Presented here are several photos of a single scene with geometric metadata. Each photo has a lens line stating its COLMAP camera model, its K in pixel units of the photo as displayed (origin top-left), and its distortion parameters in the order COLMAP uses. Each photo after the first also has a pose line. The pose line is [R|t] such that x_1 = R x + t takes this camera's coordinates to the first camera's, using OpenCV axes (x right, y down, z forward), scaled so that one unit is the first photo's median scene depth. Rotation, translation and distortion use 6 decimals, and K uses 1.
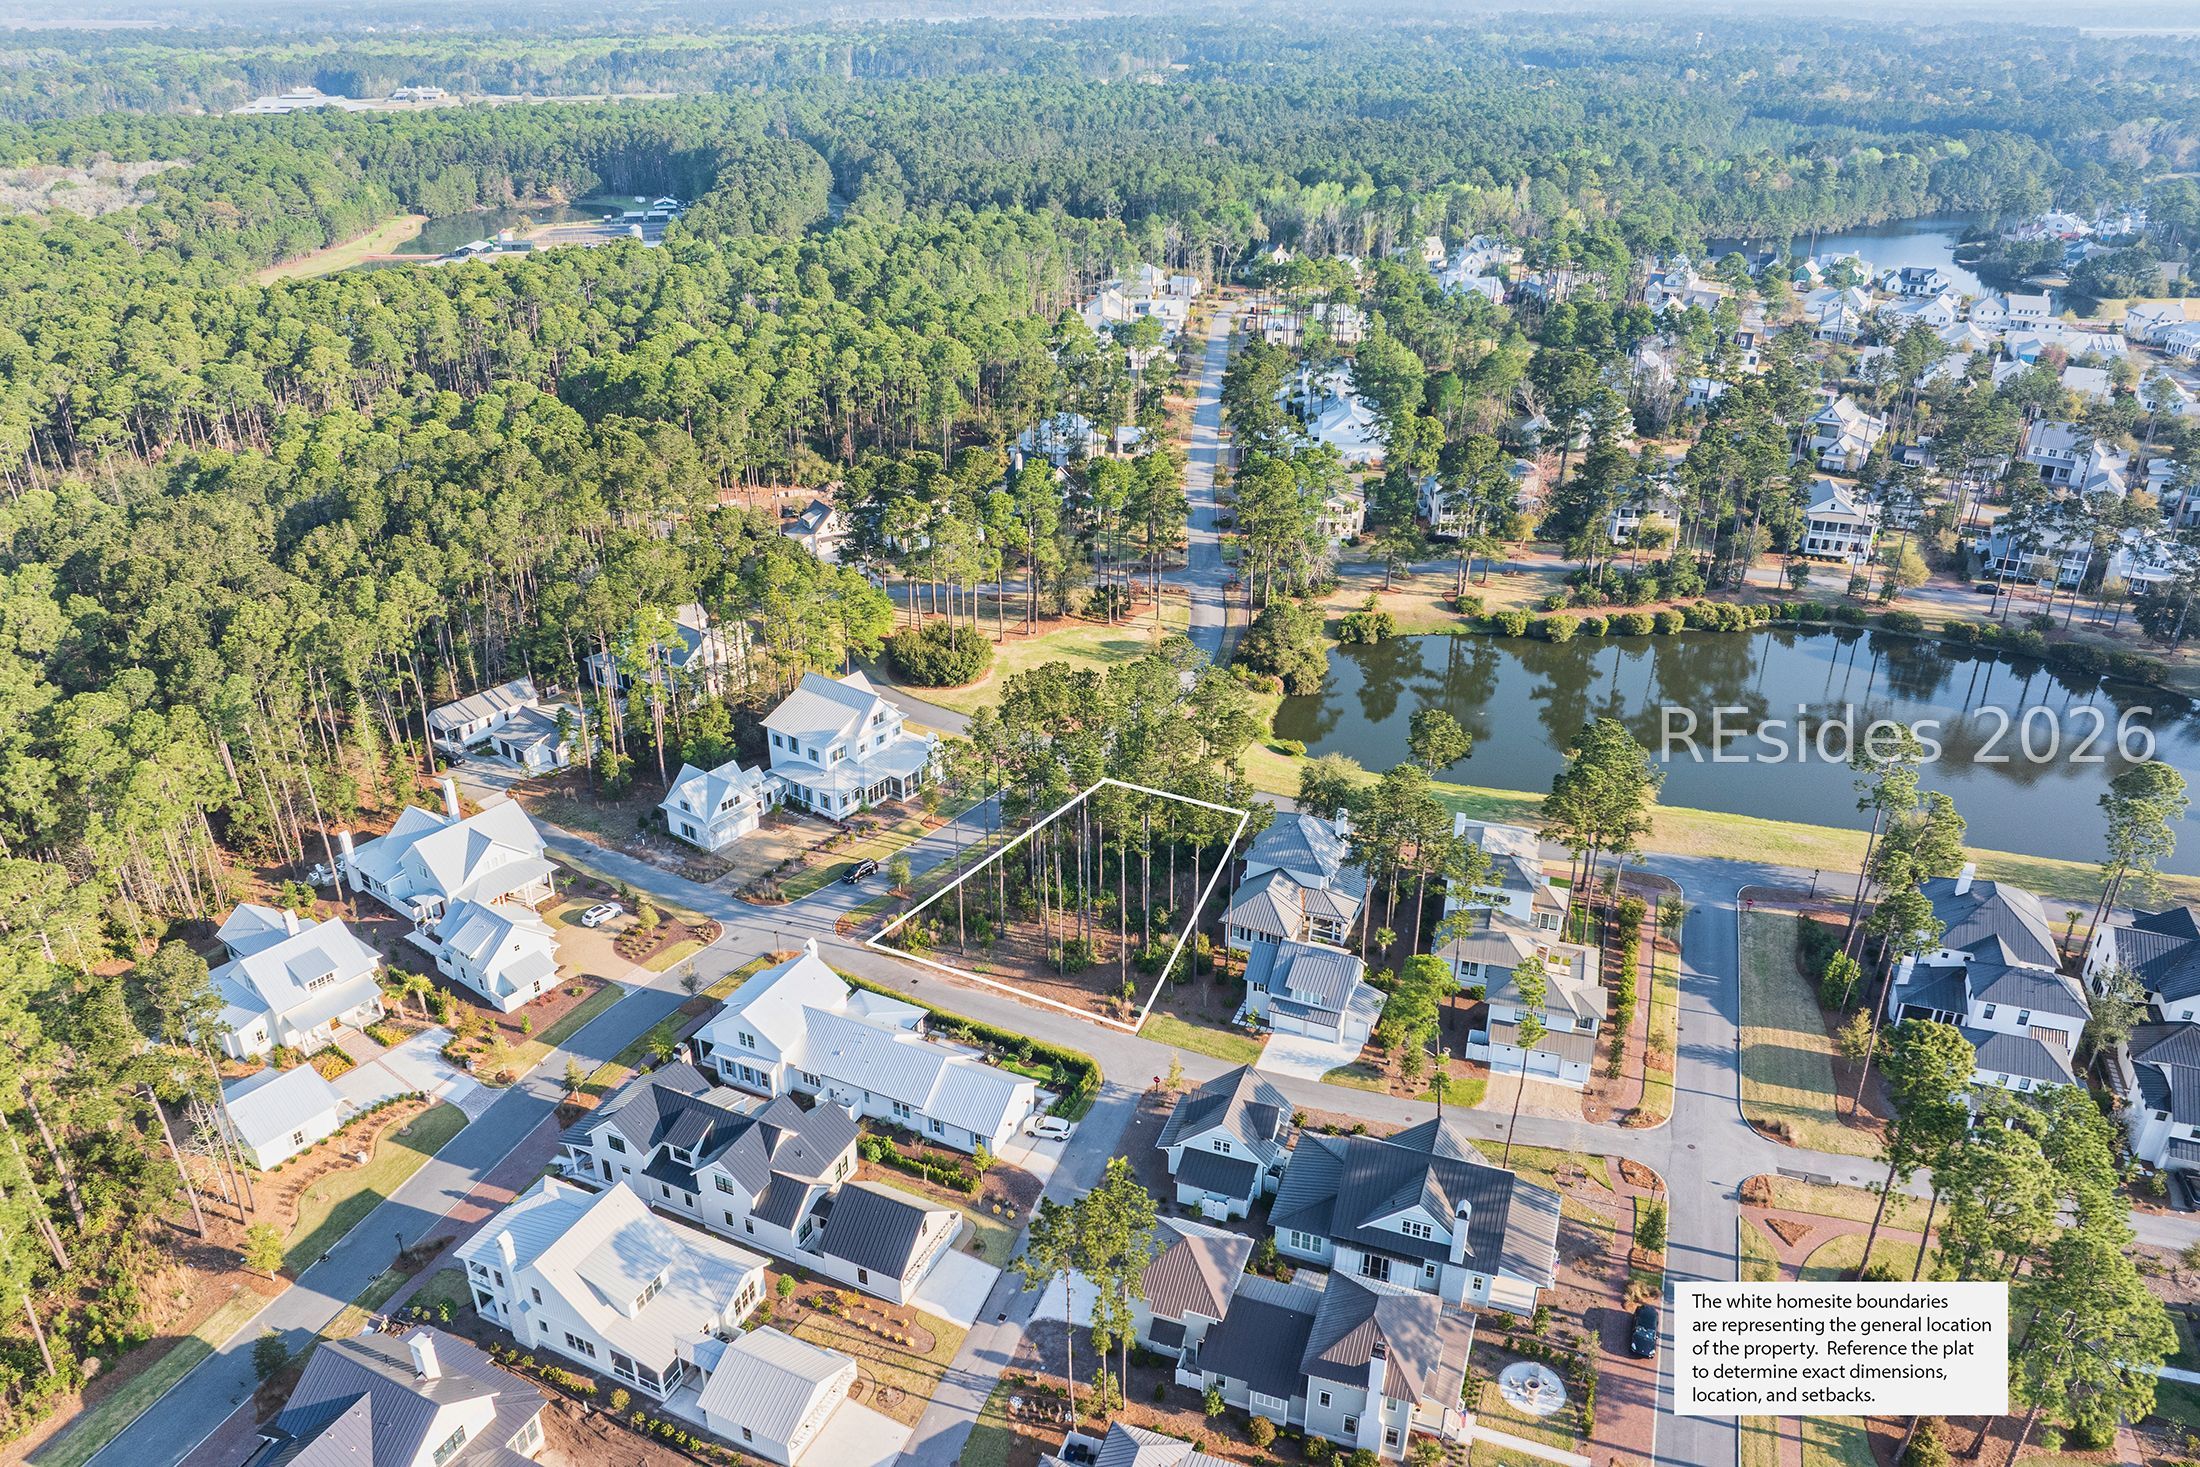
lens RADIAL K [[1538.8, 0, 1107.5], [0, 1538.8, 737.2], [0, 0, 1]] dist [-0.040170, 0.003964]
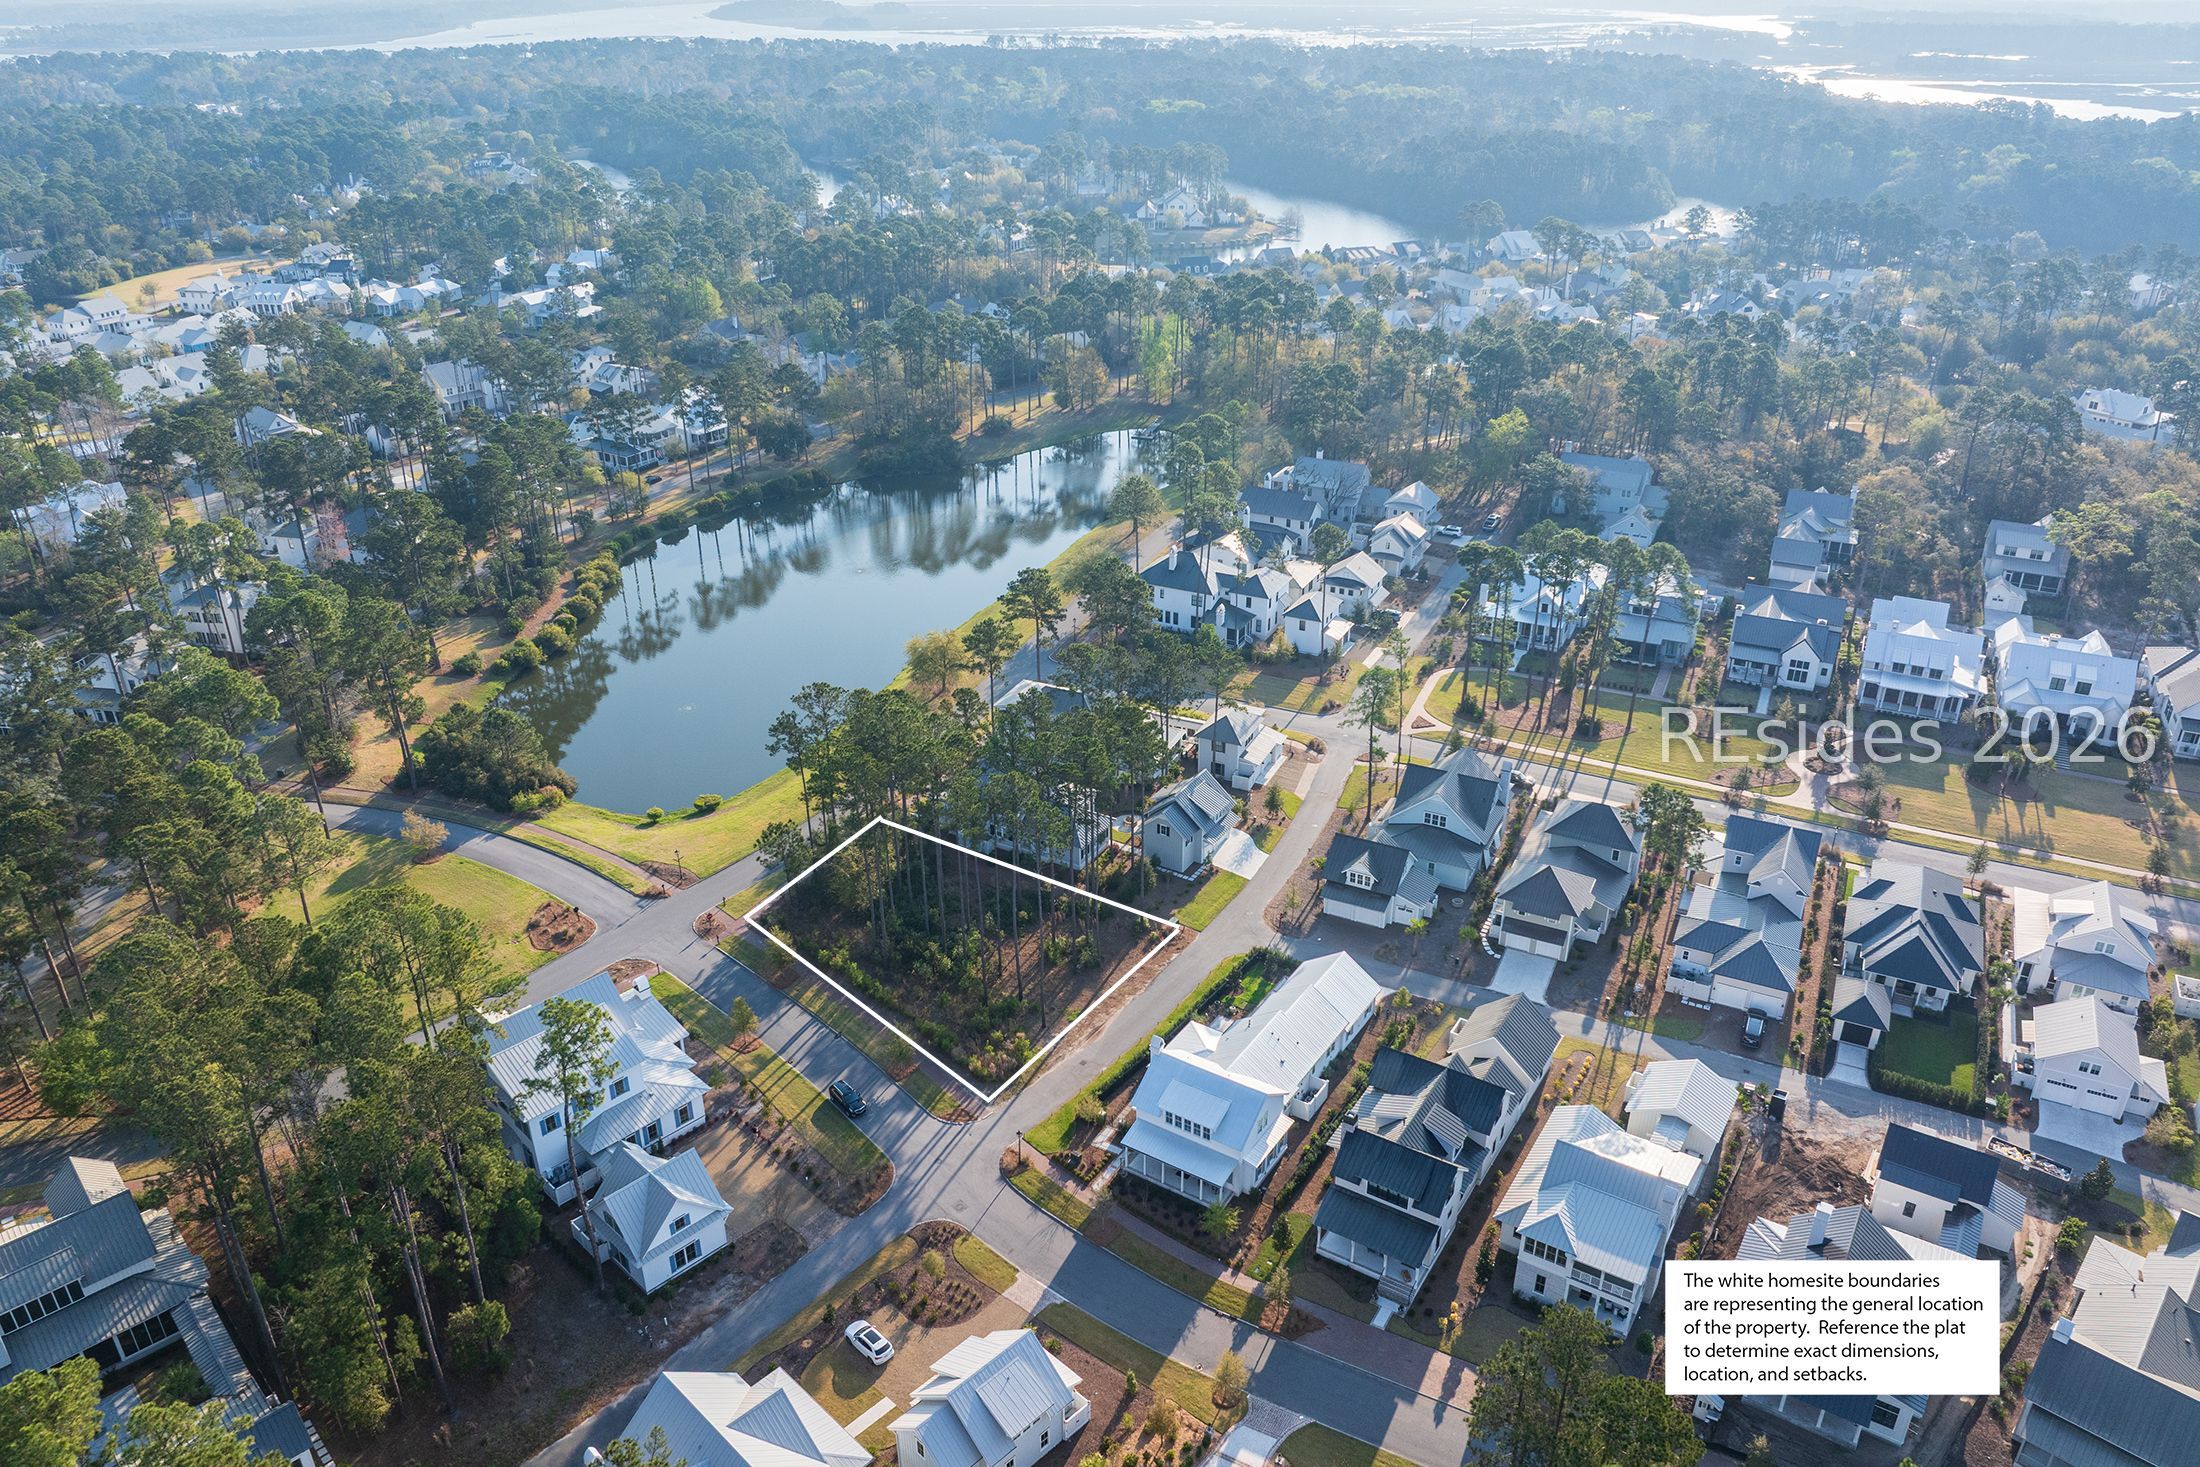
lens RADIAL K [[1538.8, 0, 1098.5], [0, 1538.8, 730.4], [0, 0, 1]] dist [-0.040170, 0.003964]
pose [[0.127779, -0.446842, 0.885440, -0.732705], [0.447535, 0.822680, 0.350585, -0.278795], [-0.885090, 0.351468, 0.305099, 0.549223]]
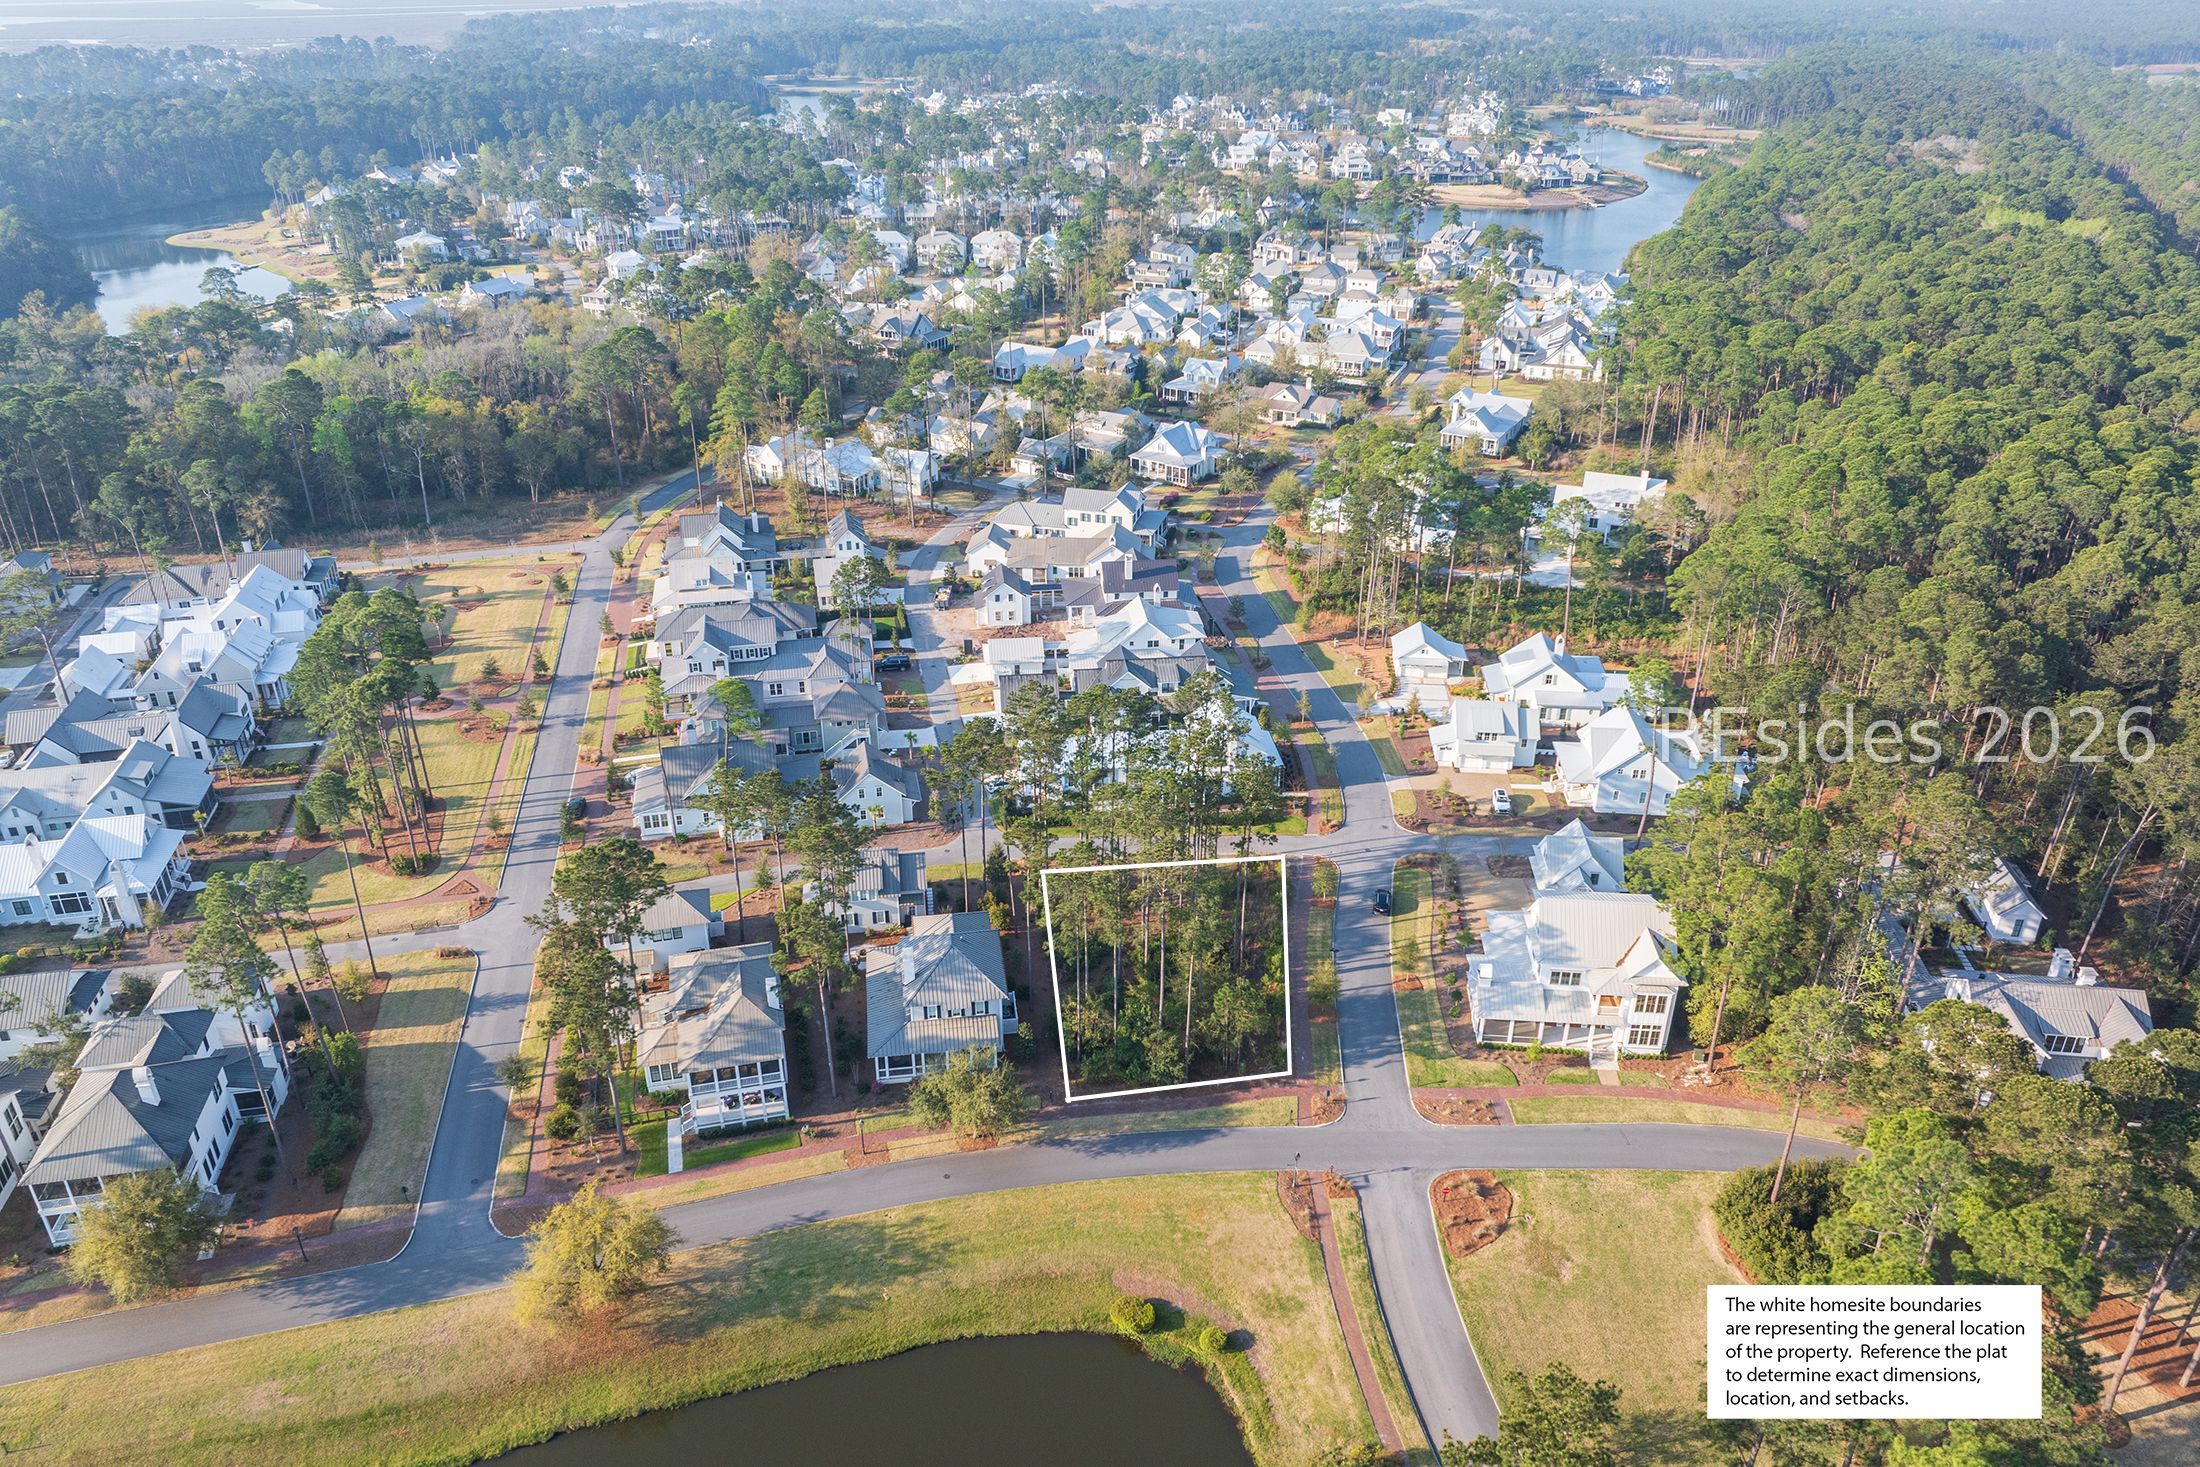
lens RADIAL K [[1538.8, 0, 1109.4], [0, 1538.8, 737.5], [0, 0, 1]] dist [-0.040170, 0.003964]
pose [[-0.848973, 0.237087, -0.472266, 0.391194], [-0.238312, 0.625888, 0.742611, -0.617594], [0.471649, 0.743003, -0.474861, 1.240678]]
